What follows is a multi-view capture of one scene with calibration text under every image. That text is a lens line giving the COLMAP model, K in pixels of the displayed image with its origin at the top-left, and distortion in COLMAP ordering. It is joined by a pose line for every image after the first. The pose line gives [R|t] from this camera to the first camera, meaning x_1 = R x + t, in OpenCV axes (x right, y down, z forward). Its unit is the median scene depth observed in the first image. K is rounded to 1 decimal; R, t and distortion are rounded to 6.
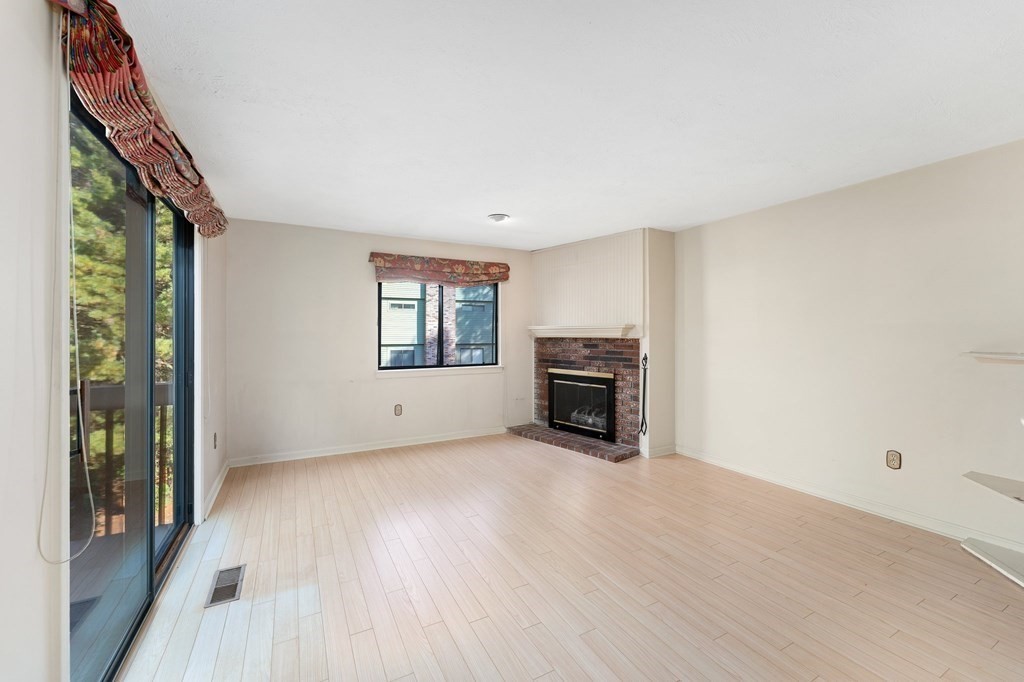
lens RADIAL K [[412.8, 0, 507.3], [0, 412.8, 343.1], [0, 0, 1]] dist [-0.001795, -0.000152]
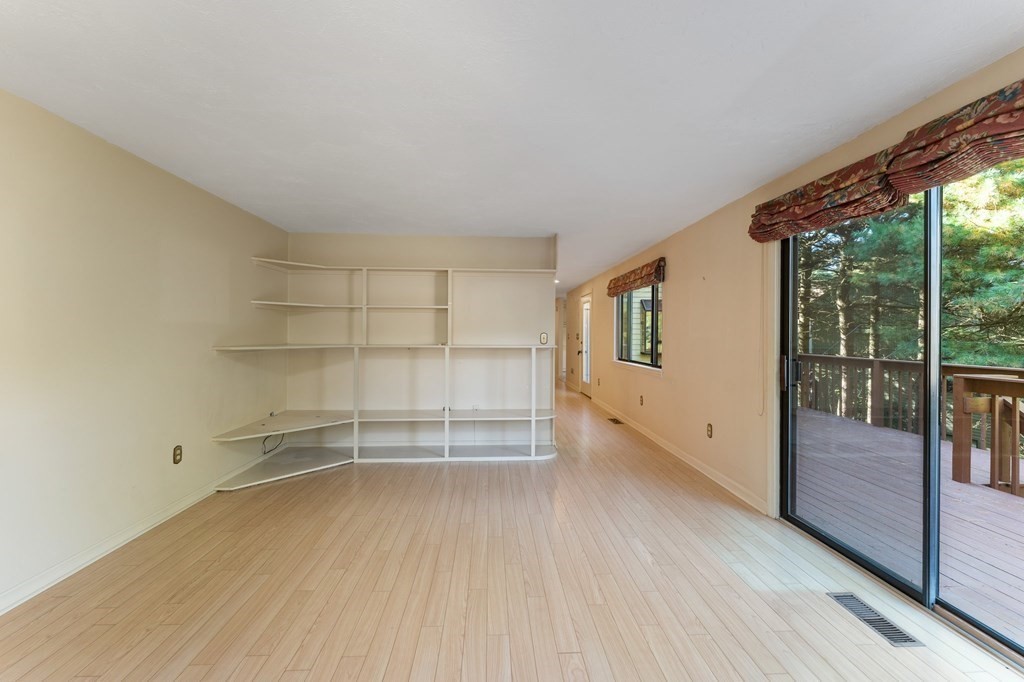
lens RADIAL K [[412.8, 0, 512.9], [0, 412.8, 339.5], [0, 0, 1]] dist [-0.001795, -0.000152]
pose [[-0.912814, -0.007734, 0.408303, -0.154690], [0.005576, 0.999491, 0.031397, -0.021048], [-0.408338, 0.030936, -0.912306, 0.984183]]
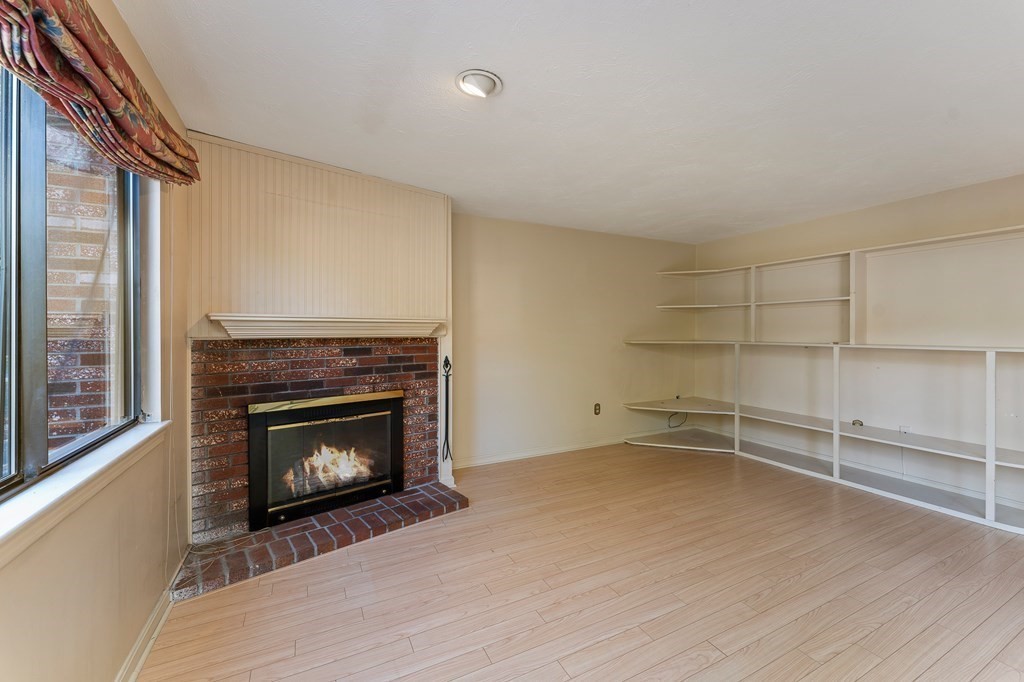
lens RADIAL K [[412.8, 0, 509.3], [0, 412.8, 338.4], [0, 0, 1]] dist [-0.001795, -0.000152]
pose [[0.014487, -0.017372, 0.999744, -0.418243], [0.022548, 0.999600, 0.017043, -0.018183], [-0.999641, 0.022295, 0.014873, 0.811915]]
